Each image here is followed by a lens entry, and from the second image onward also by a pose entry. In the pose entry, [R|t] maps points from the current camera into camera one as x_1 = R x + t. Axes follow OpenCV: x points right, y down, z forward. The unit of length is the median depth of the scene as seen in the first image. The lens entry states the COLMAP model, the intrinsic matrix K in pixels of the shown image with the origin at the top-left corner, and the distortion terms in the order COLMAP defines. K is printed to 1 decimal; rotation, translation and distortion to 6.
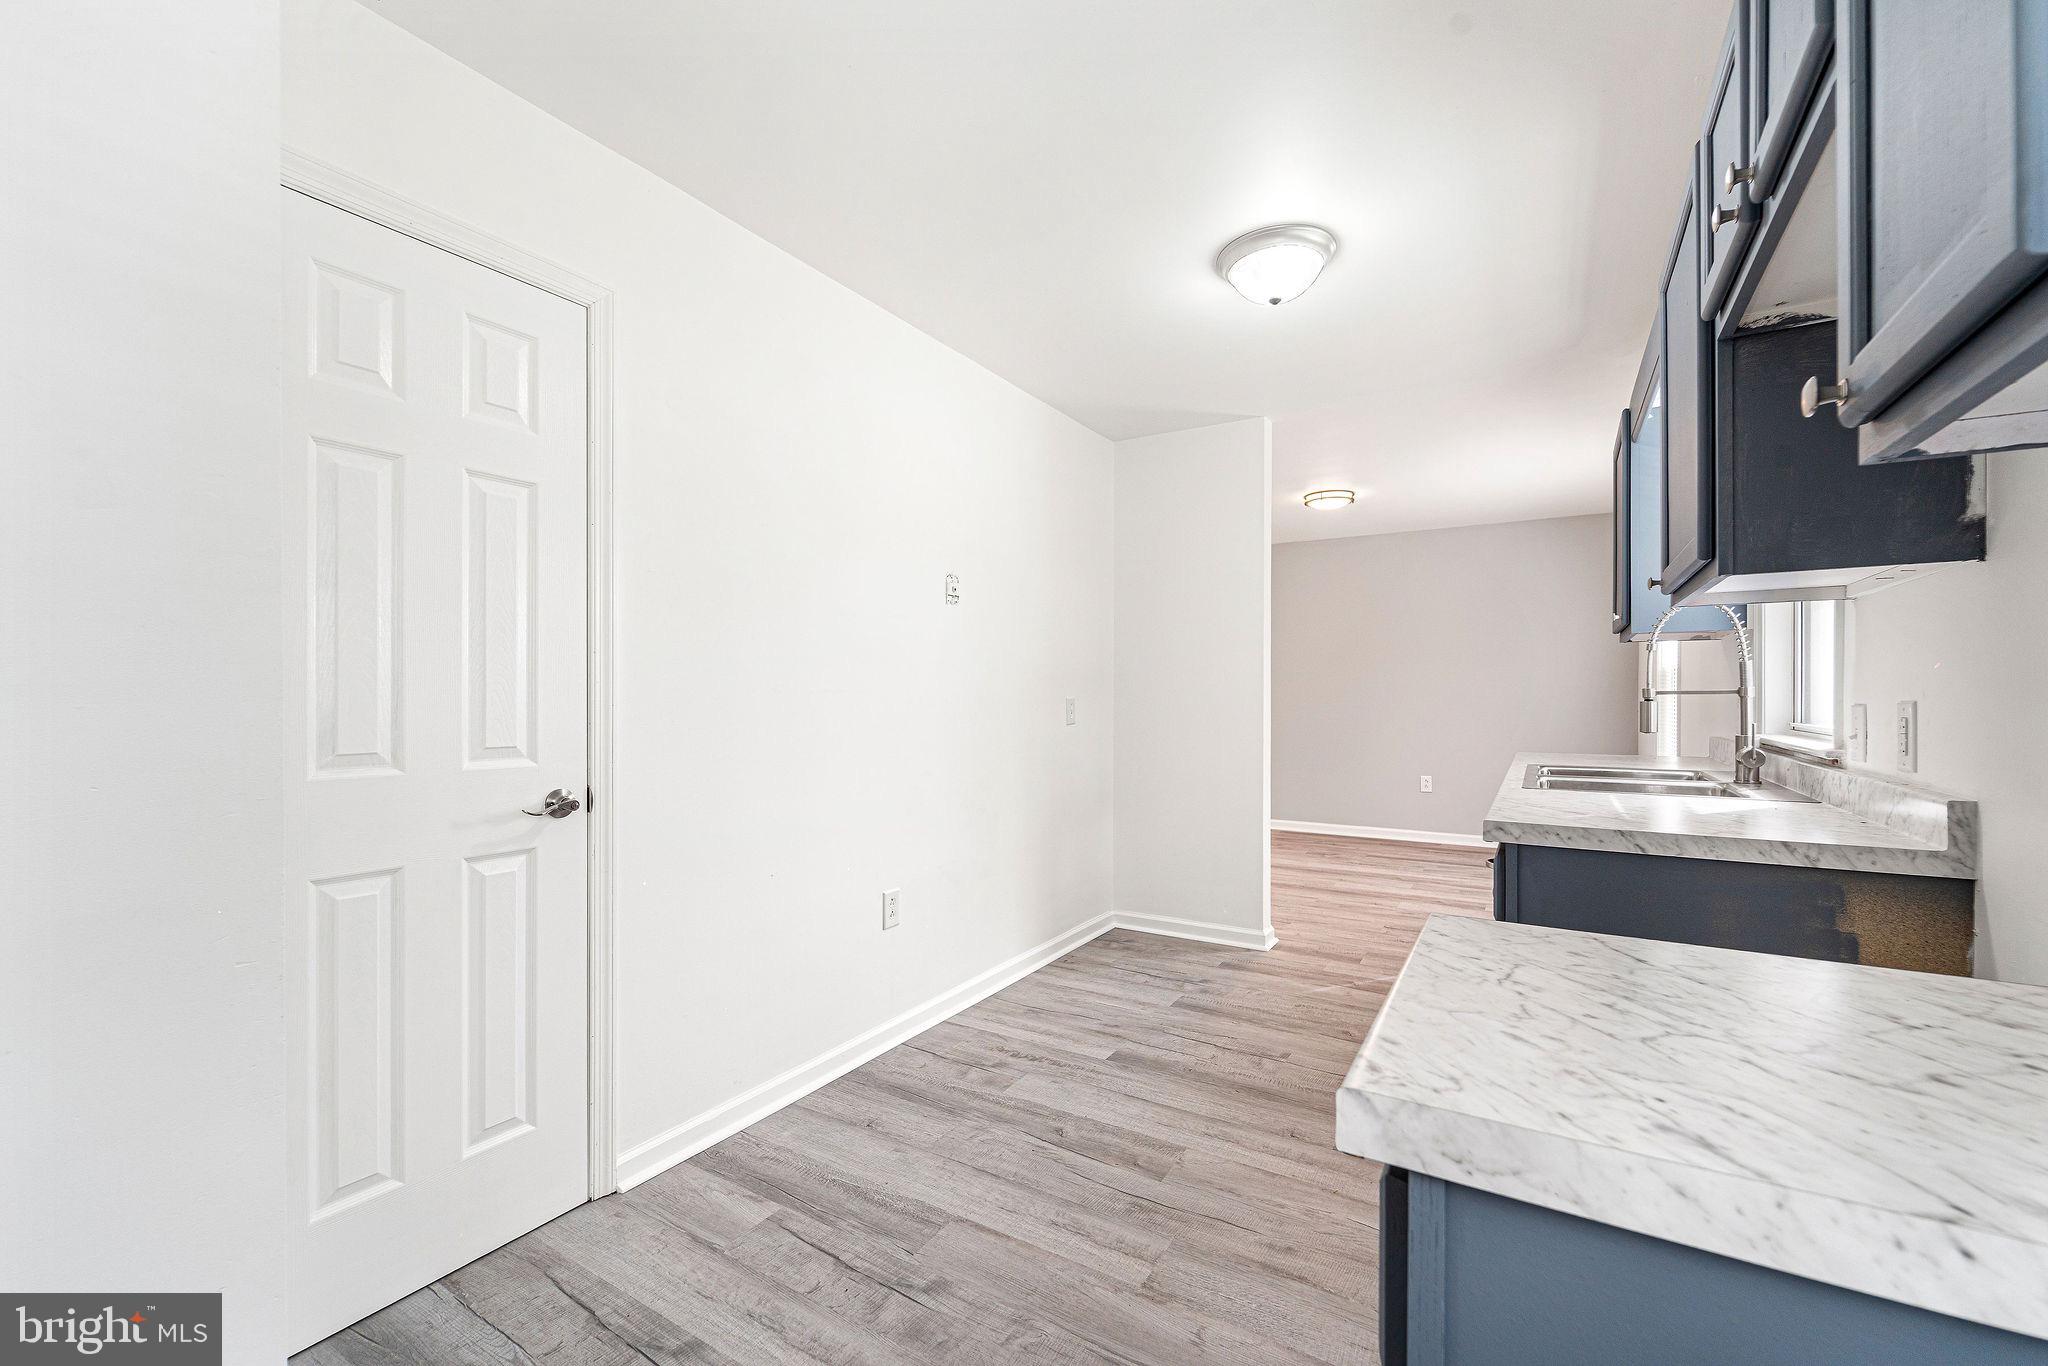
lens RADIAL K [[834.8, 0, 1030.7], [0, 834.8, 695.2], [0, 0, 1]] dist [-0.001183, -0.000490]
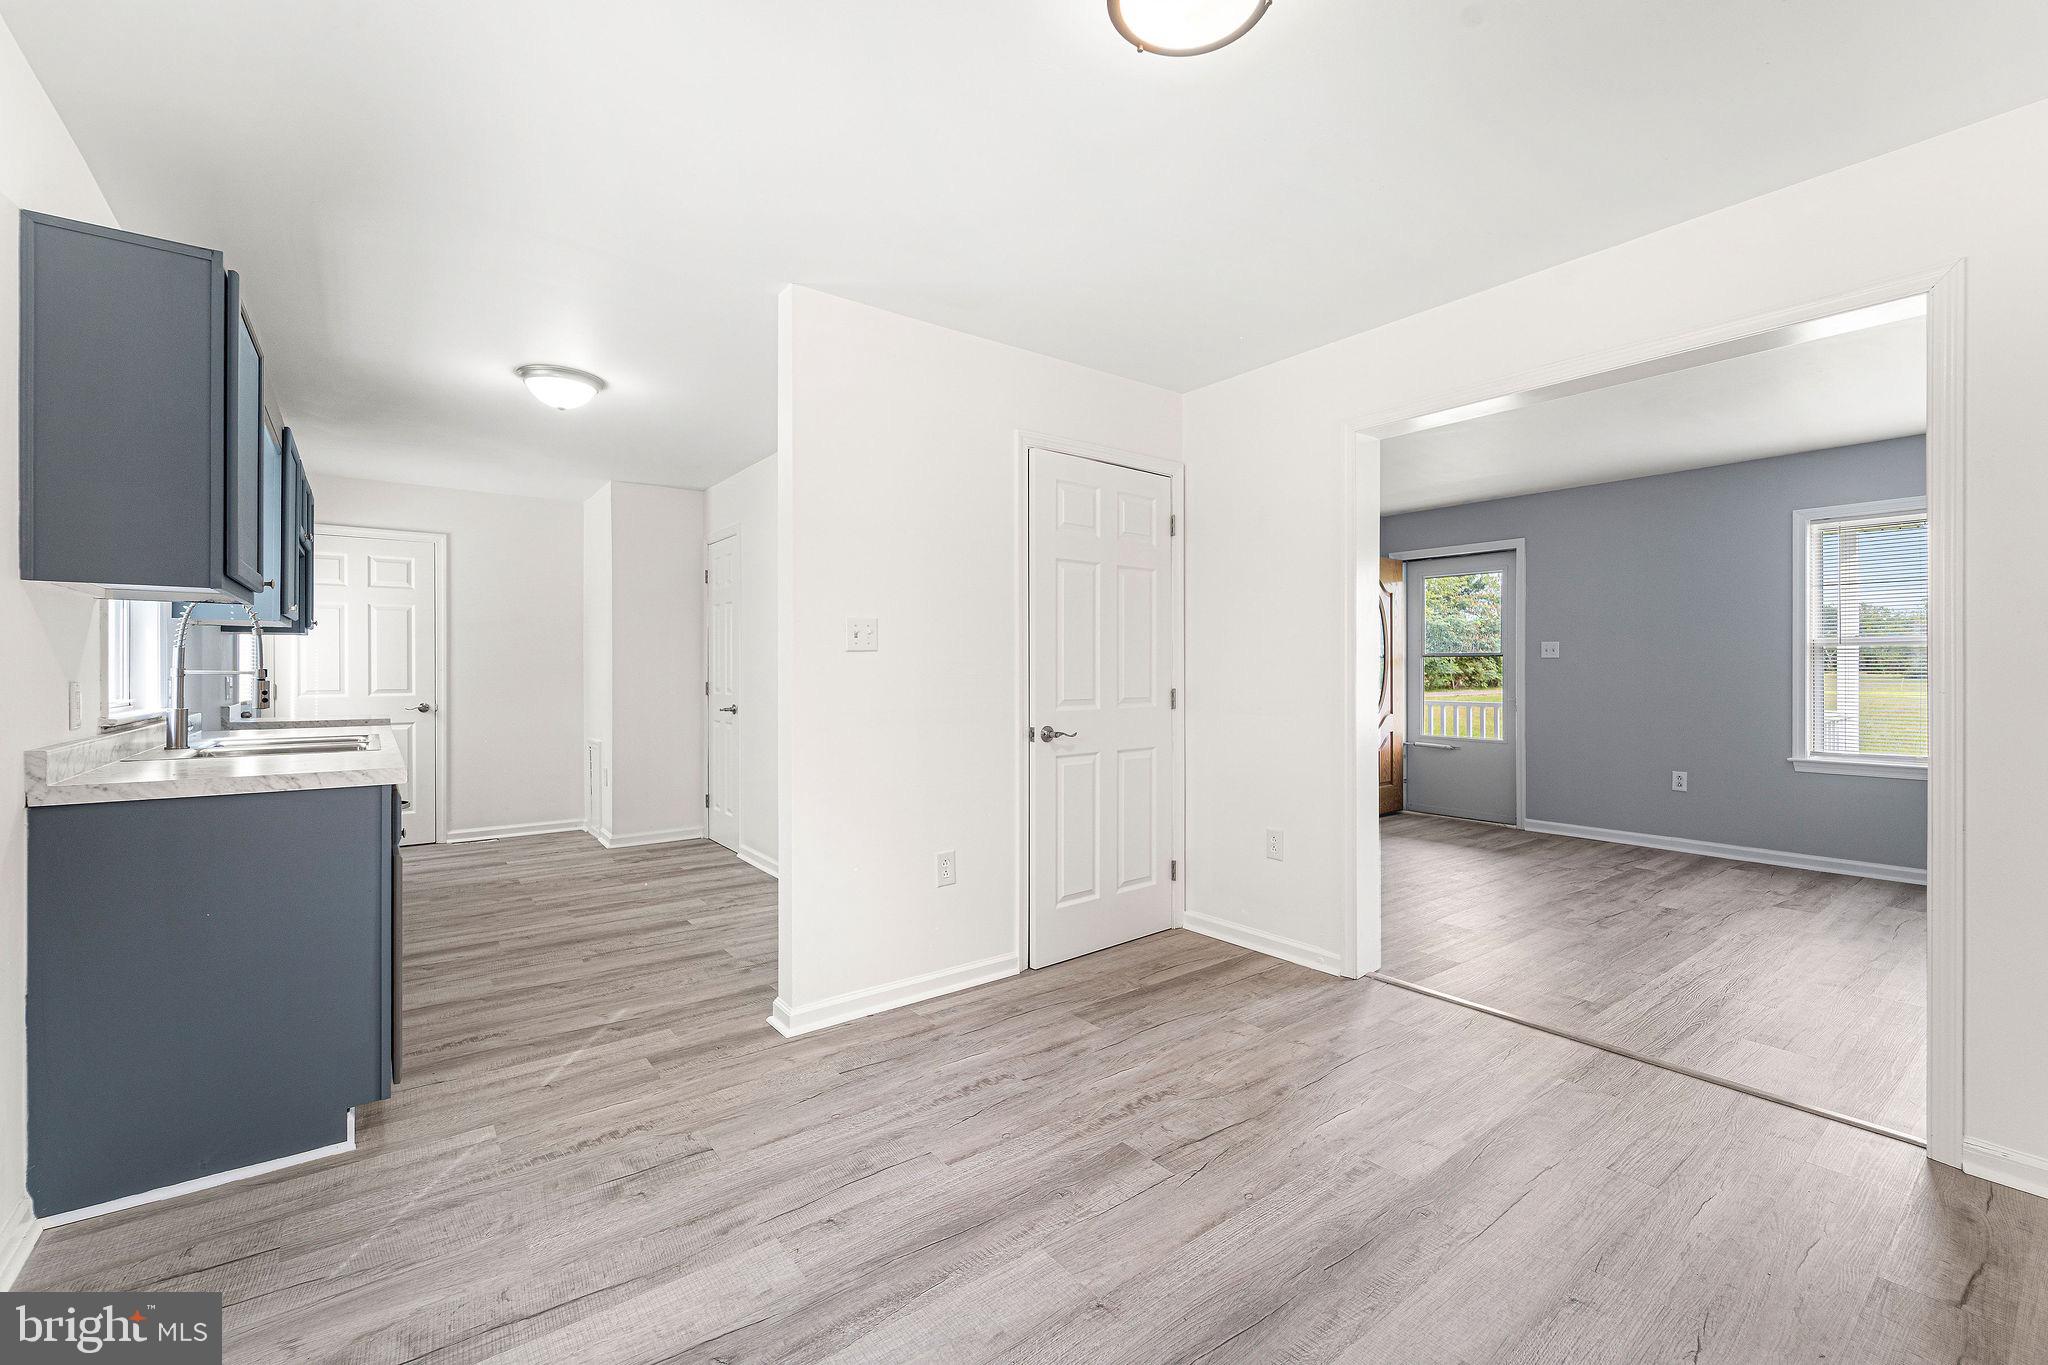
lens RADIAL K [[855.1, 0, 1042.2], [0, 855.1, 669.5], [0, 0, 1]] dist [0.009558, -0.005935]
pose [[-0.346899, -0.000563, -0.937902, 1.443386], [-0.000492, 1.000000, -0.000419, -0.006938], [0.937902, 0.000317, -0.346899, 2.361833]]
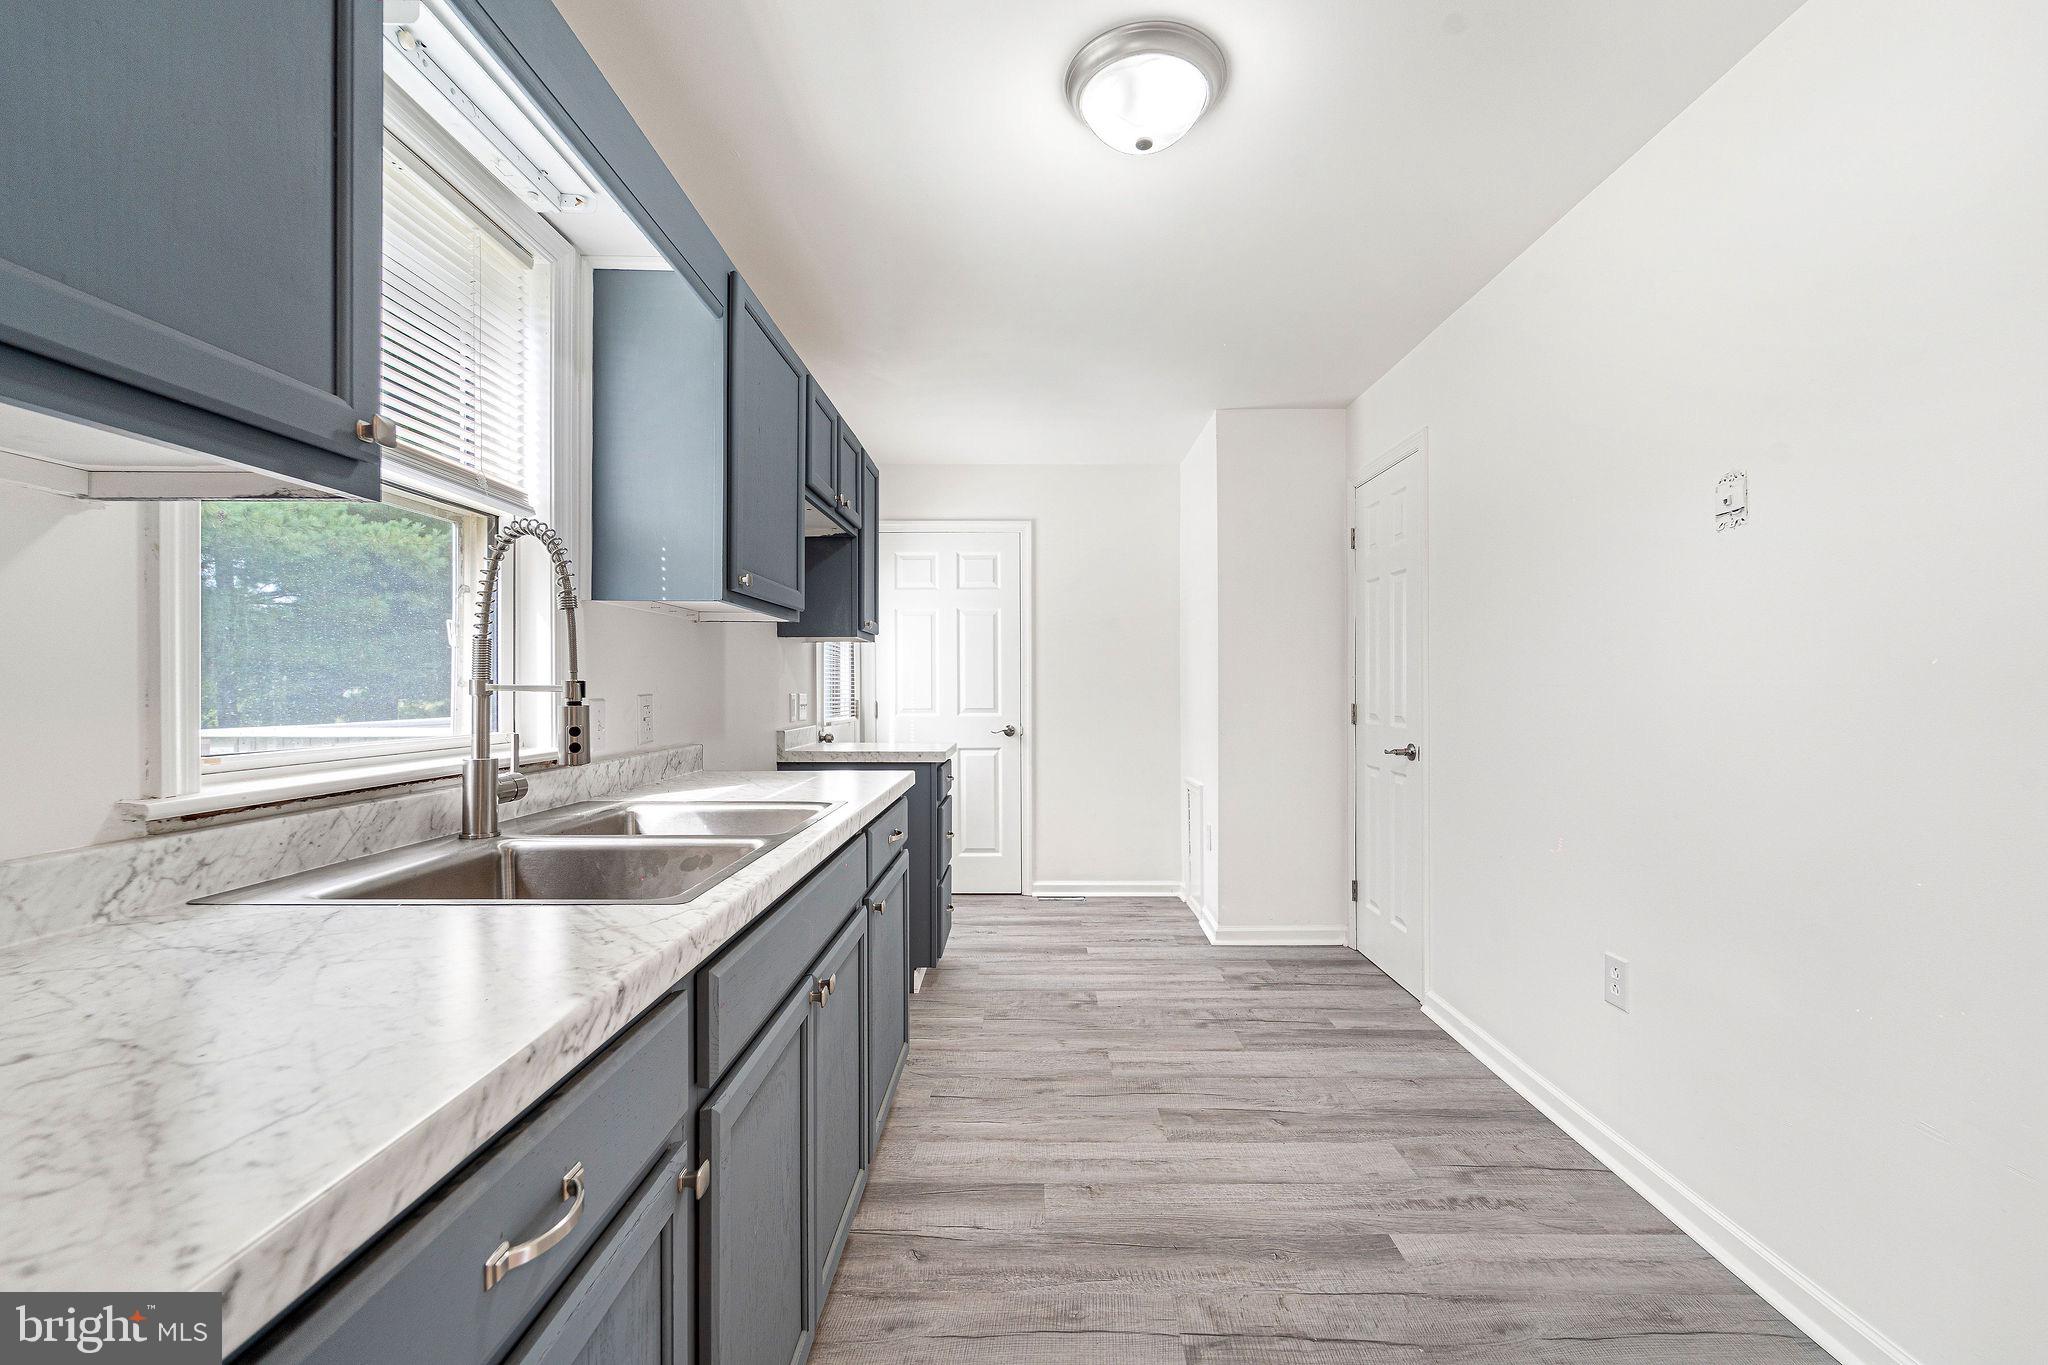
lens RADIAL K [[834.8, 0, 1030.7], [0, 834.8, 694.7], [0, 0, 1]] dist [-0.001183, -0.000490]
pose [[-0.852056, 0.006570, -0.523410, 0.761095], [0.001511, 0.999948, 0.010092, -0.003705], [0.523449, 0.007808, -0.852021, 1.582132]]
